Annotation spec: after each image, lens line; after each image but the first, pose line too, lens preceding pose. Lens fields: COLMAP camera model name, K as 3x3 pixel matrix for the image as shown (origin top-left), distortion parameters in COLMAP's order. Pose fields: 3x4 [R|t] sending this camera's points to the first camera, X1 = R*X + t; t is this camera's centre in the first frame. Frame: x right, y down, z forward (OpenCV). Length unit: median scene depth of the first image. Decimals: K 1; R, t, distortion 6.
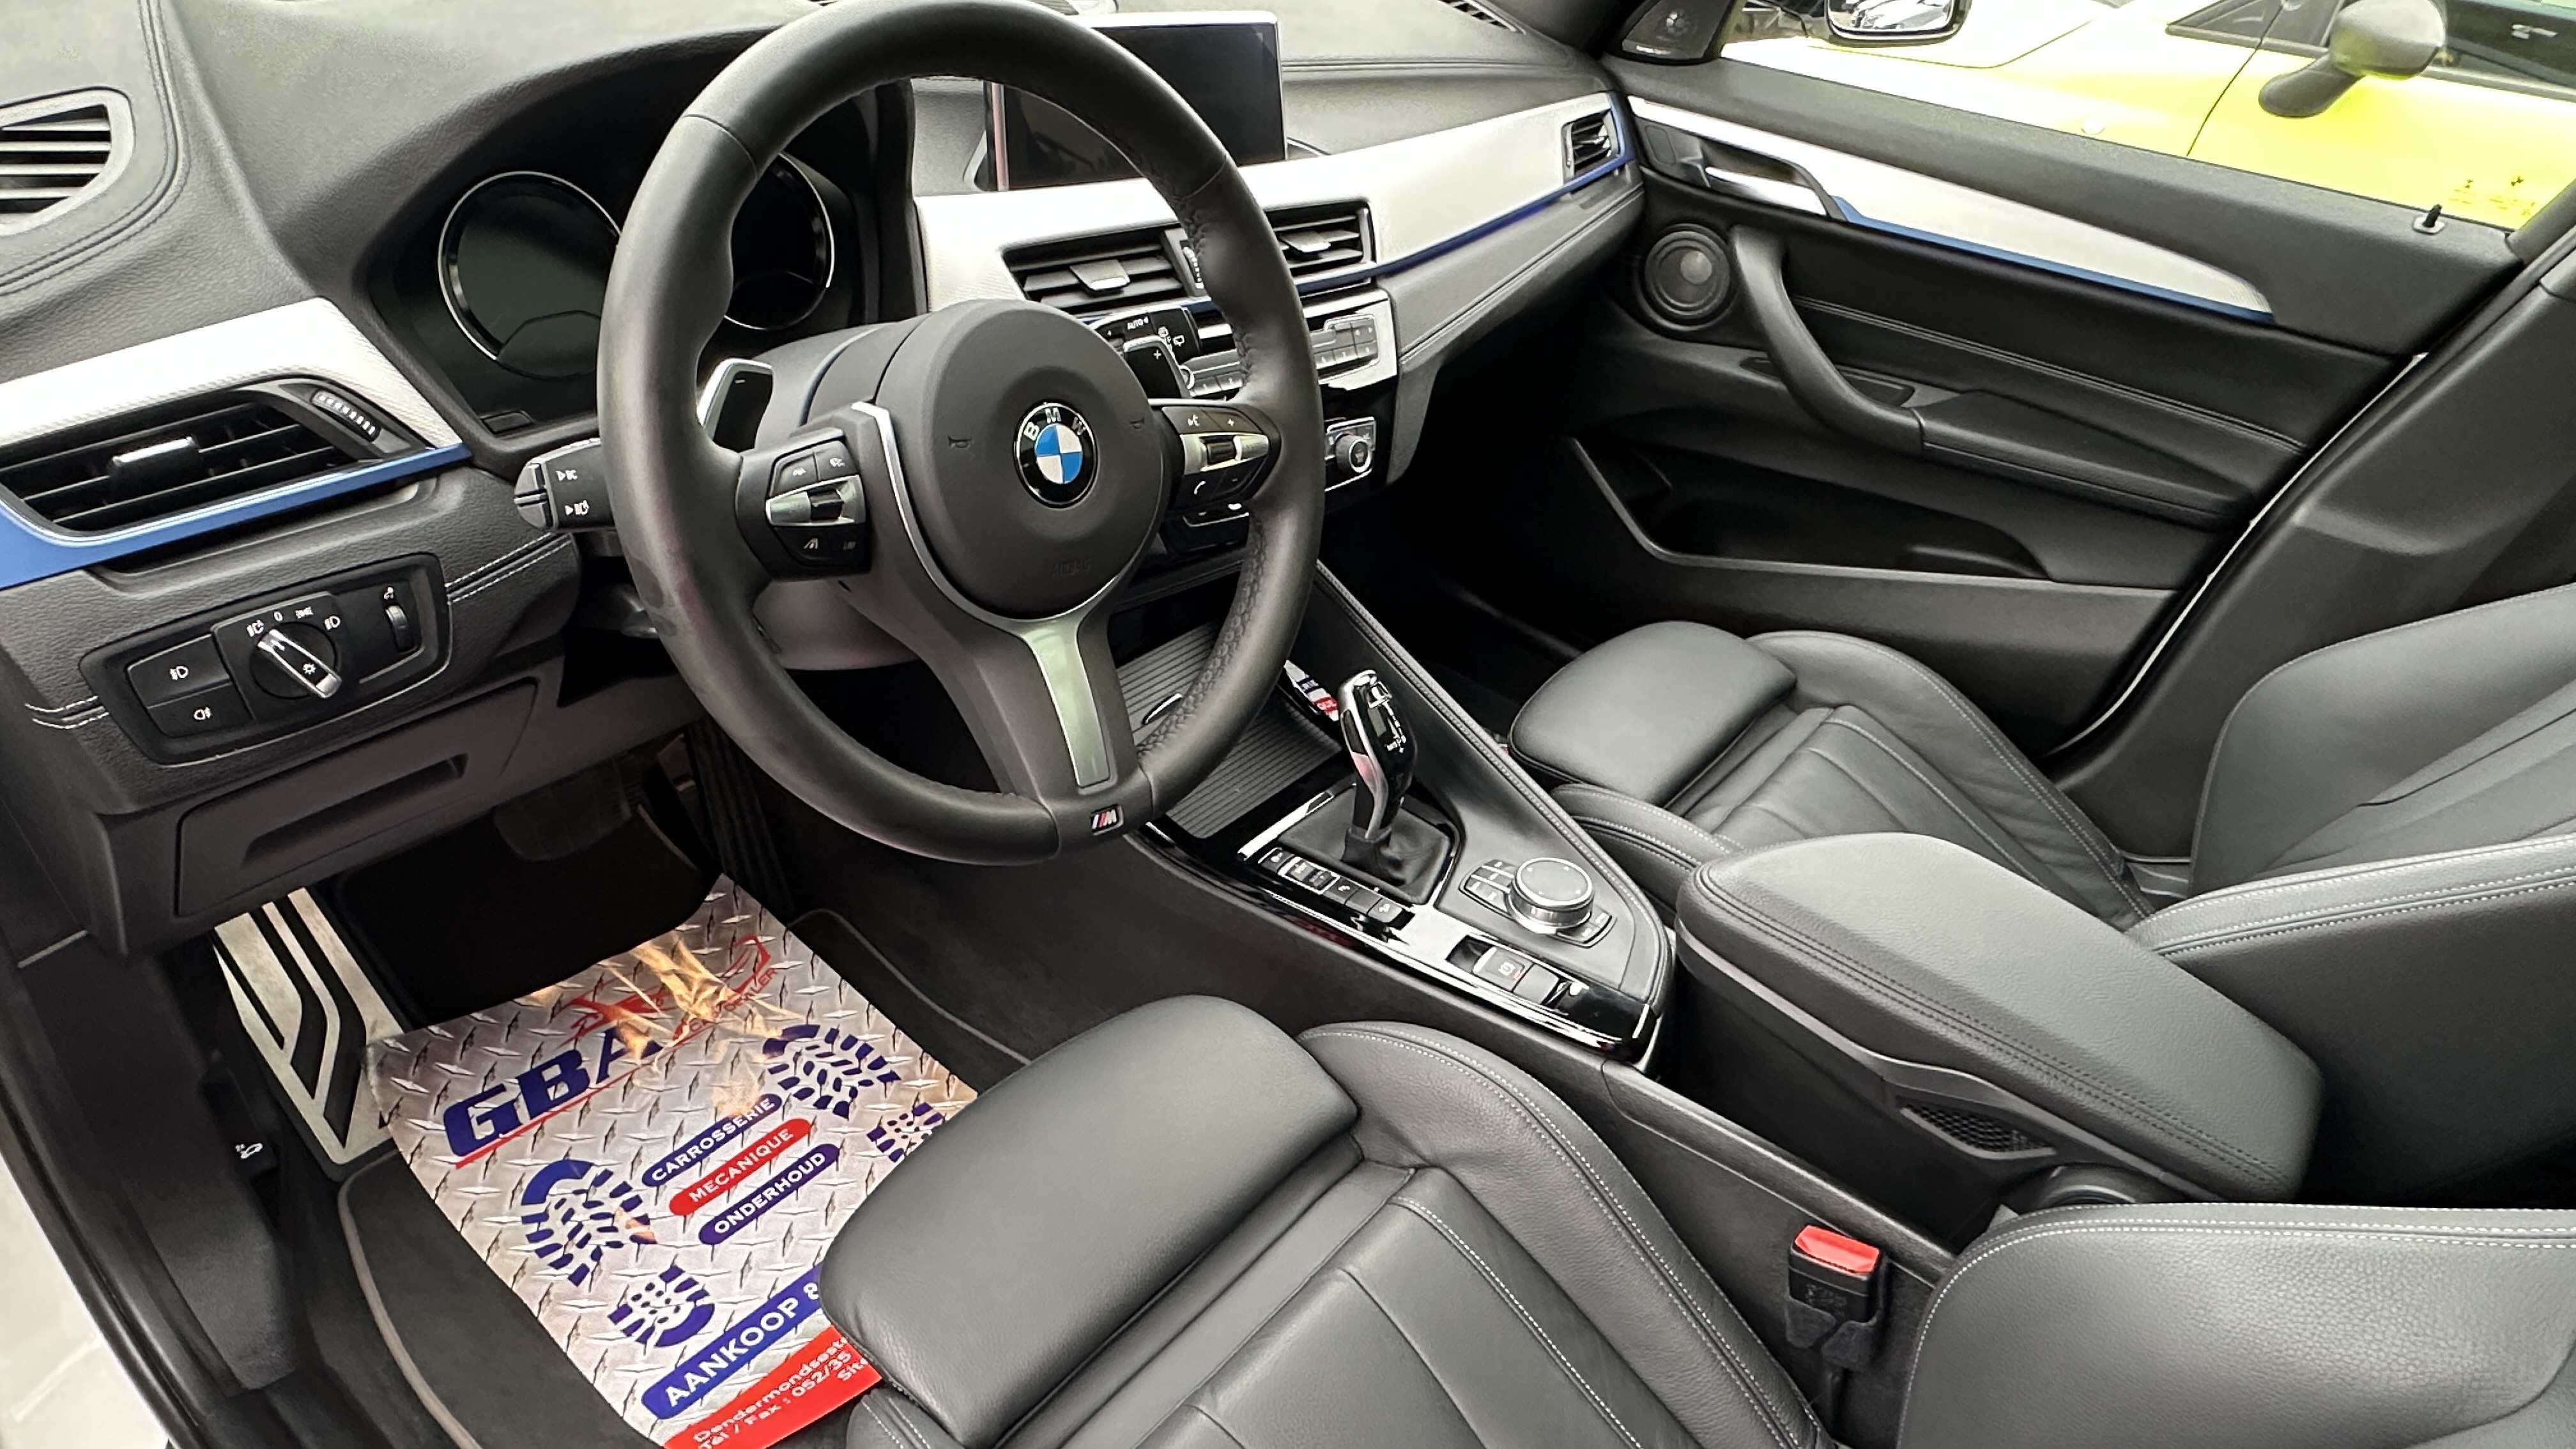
lens RADIAL K [[1593.9, 0, 1282.4], [0, 1593.9, 737.5], [0, 0, 1]] dist [0.007674, -0.000864]
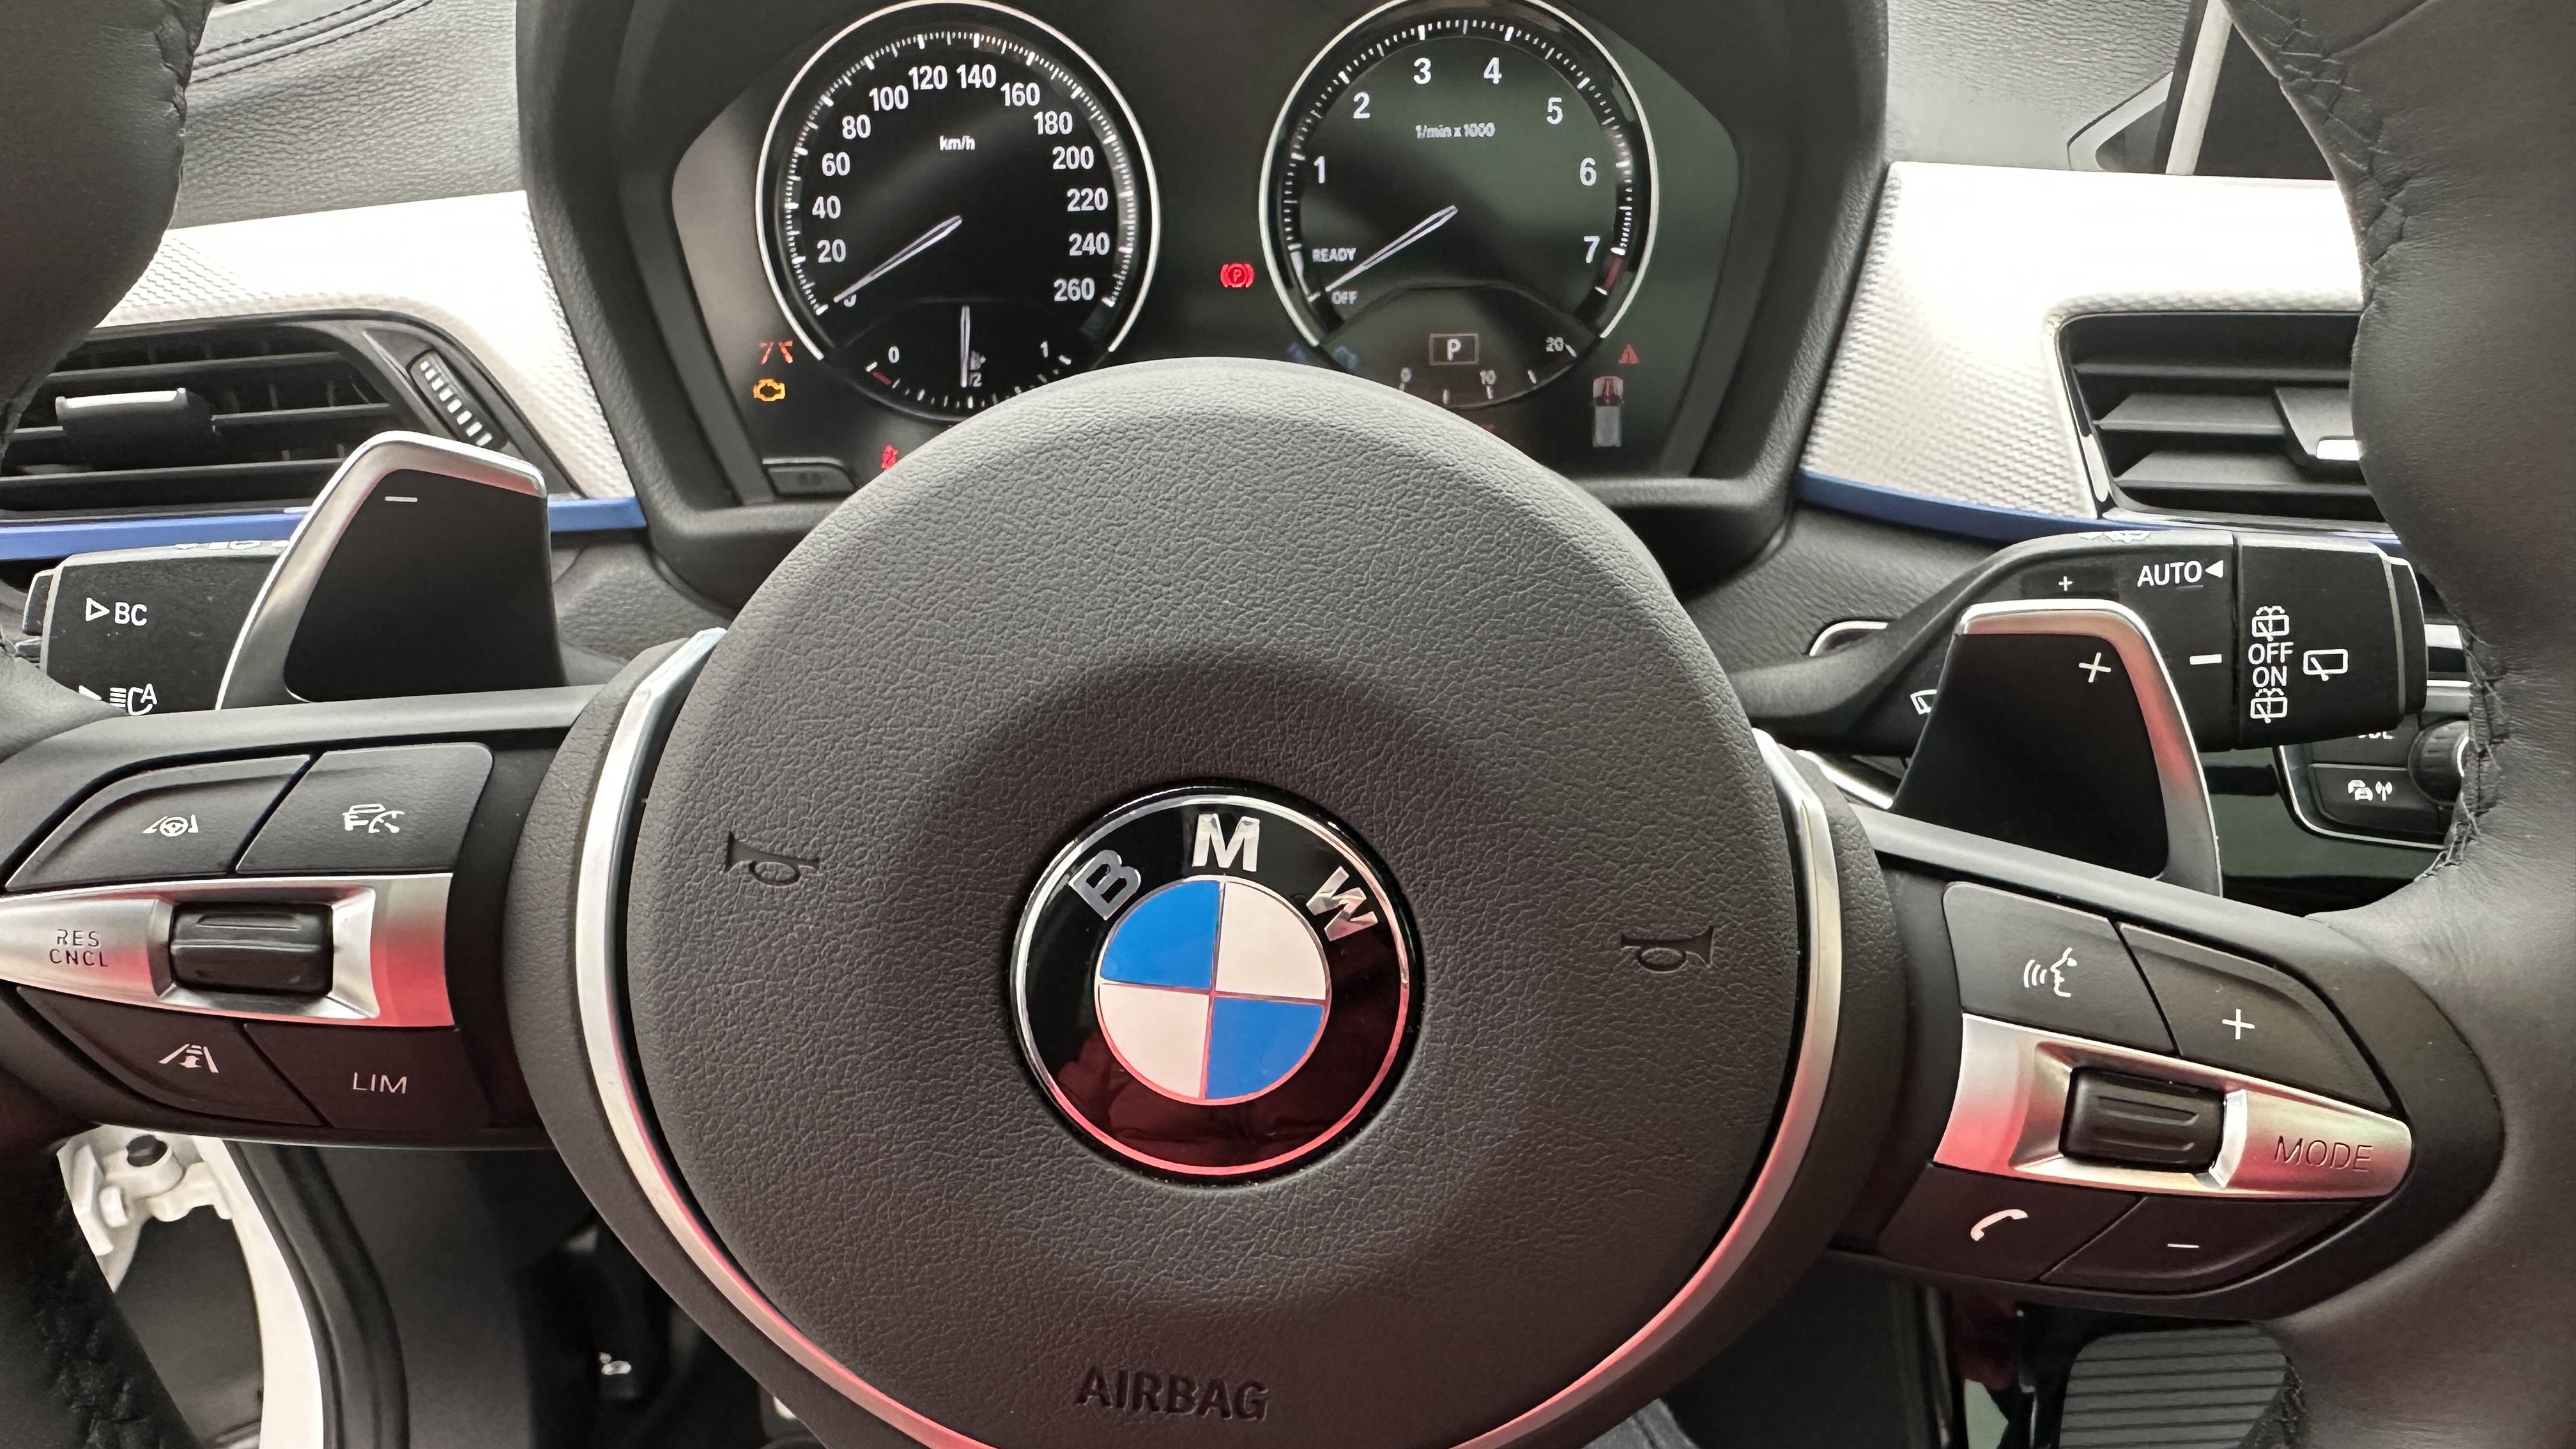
lens RADIAL K [[1805.0, 0, 1281.6], [0, 1805.0, 742.4], [0, 0, 1]] dist [0.005175, -0.000046]
pose [[0.659987, 0.291413, -0.692456, 0.037779], [-0.342191, 0.937149, 0.068243, -0.153344], [0.668821, 0.191913, 0.718225, 0.507876]]
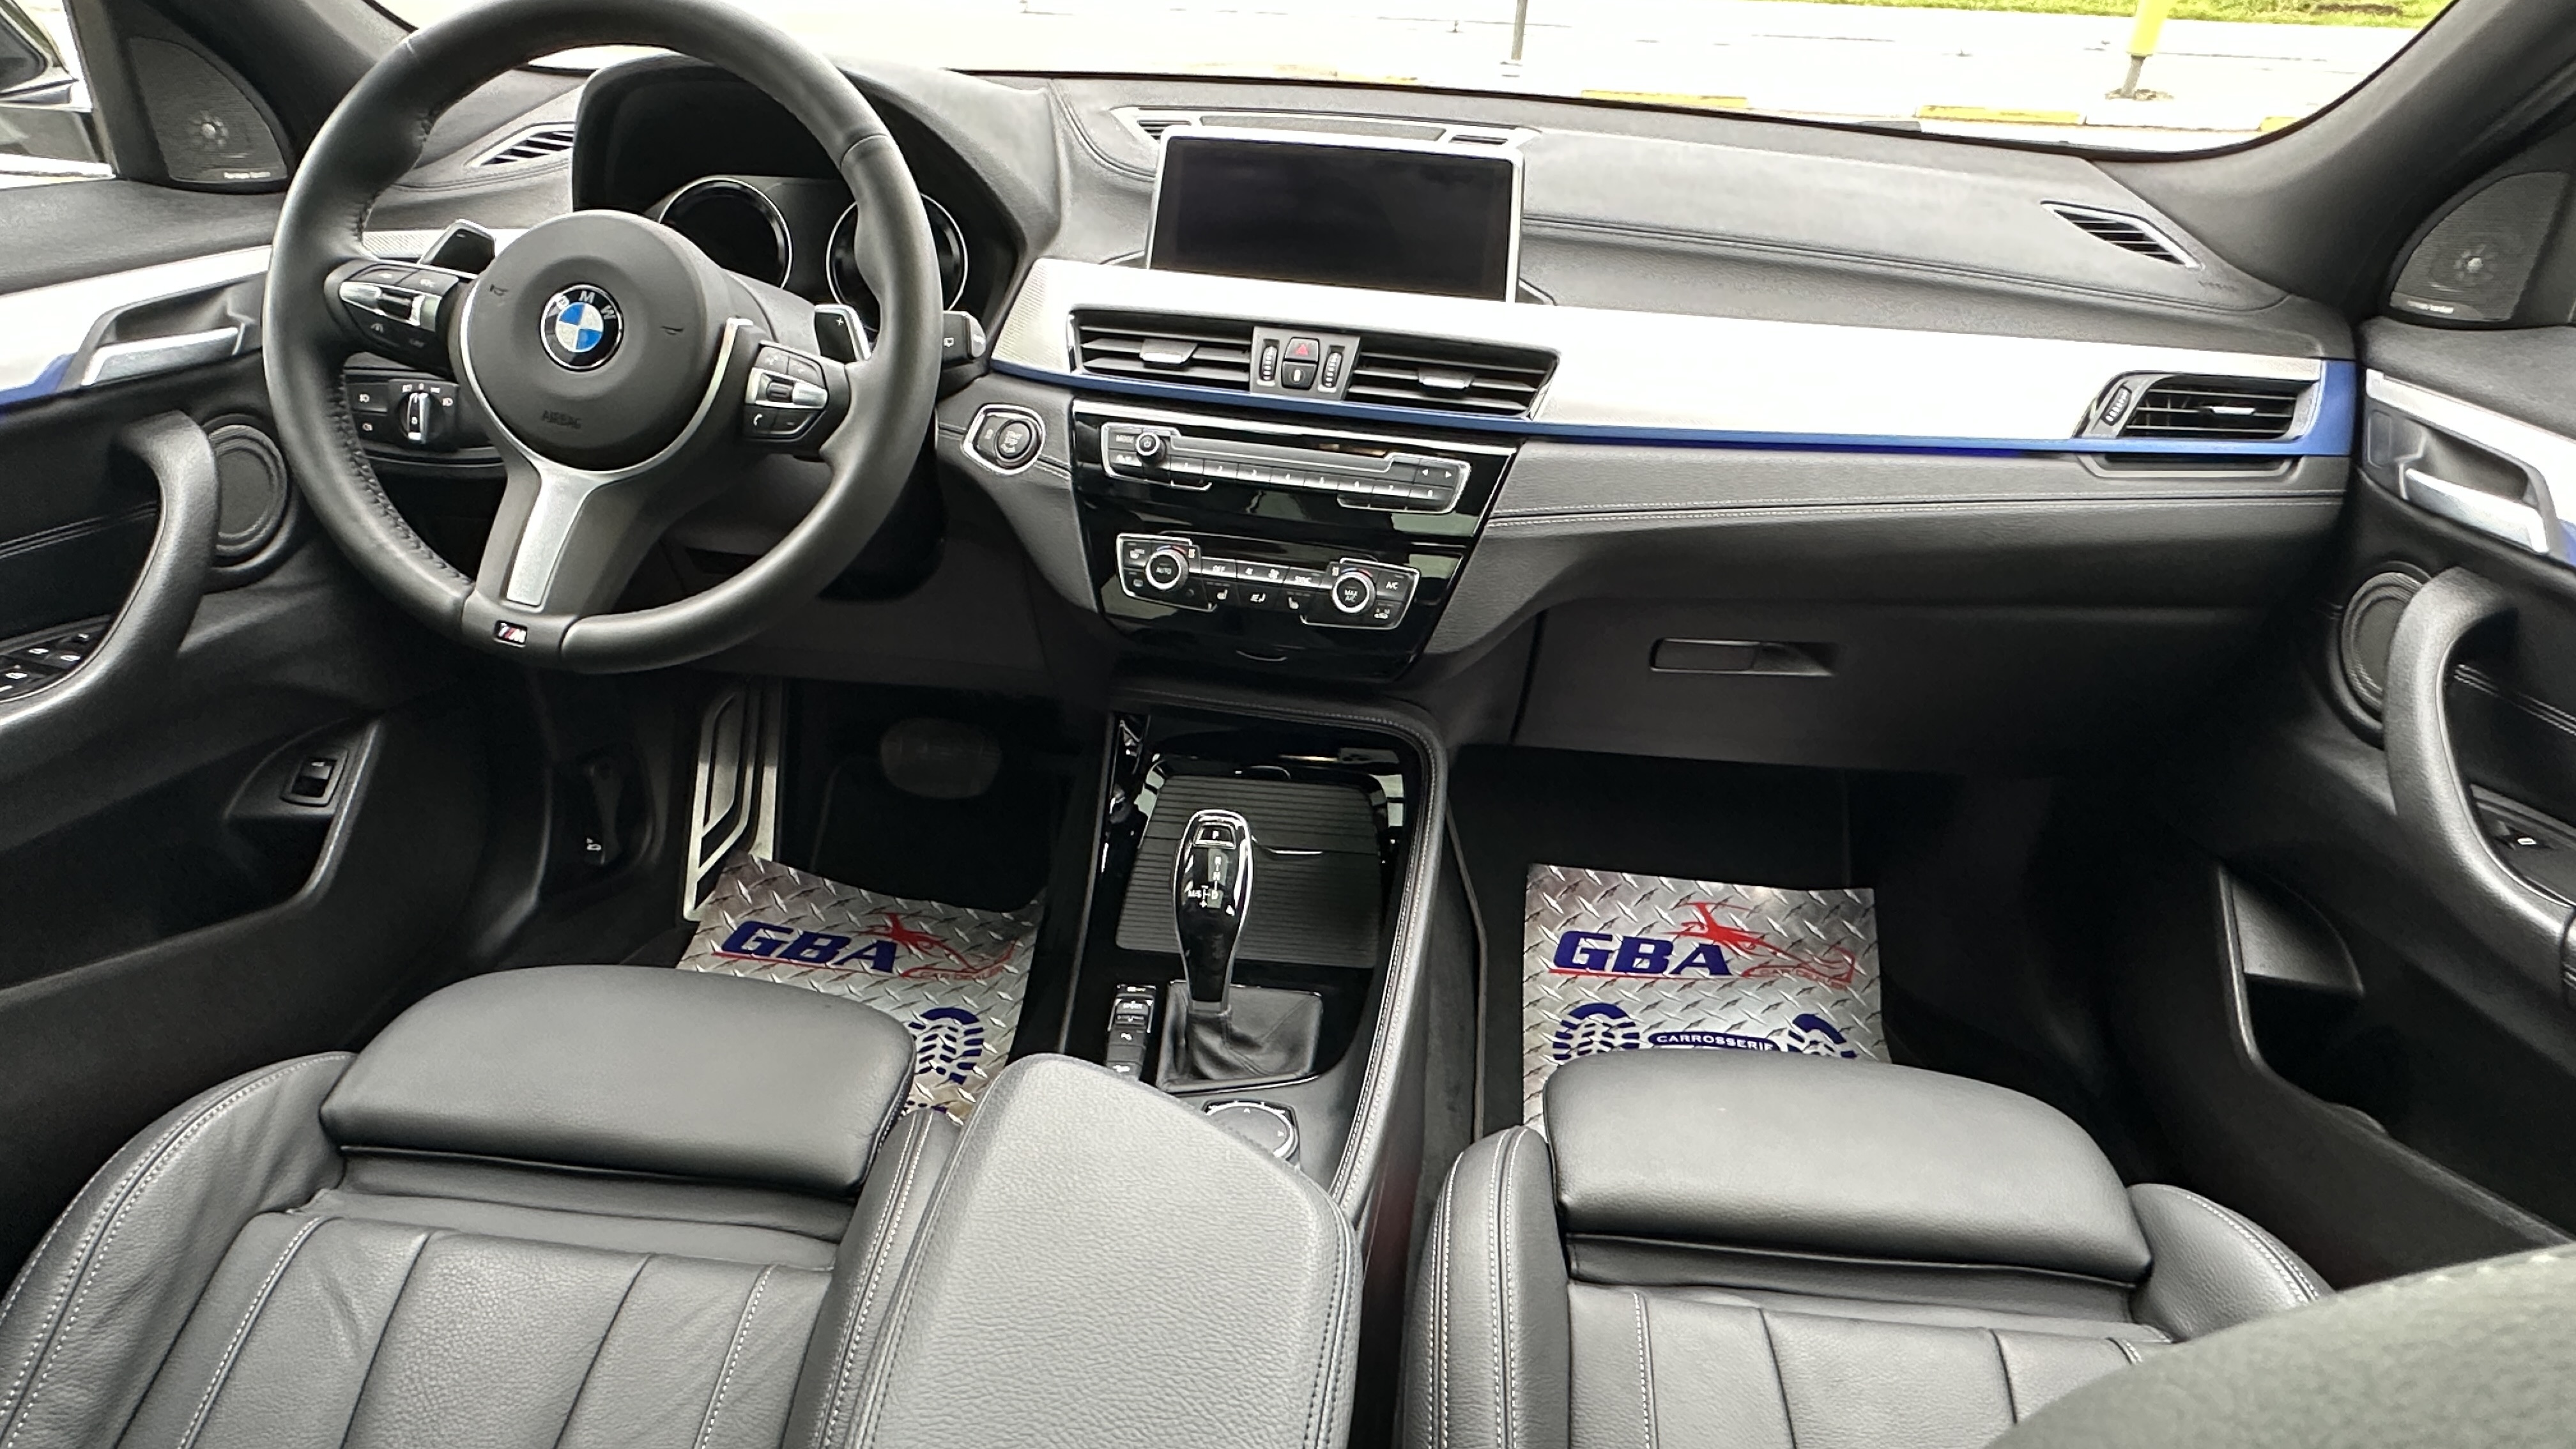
lens RADIAL K [[1610.8, 0, 1292.4], [0, 1610.8, 744.9], [0, 0, 1]] dist [-0.005914, -0.001182]
pose [[0.536216, 0.251148, -0.805851, 0.782001], [-0.451477, 0.892001, -0.022417, -0.071545], [0.713190, 0.375844, 0.591693, 0.502692]]
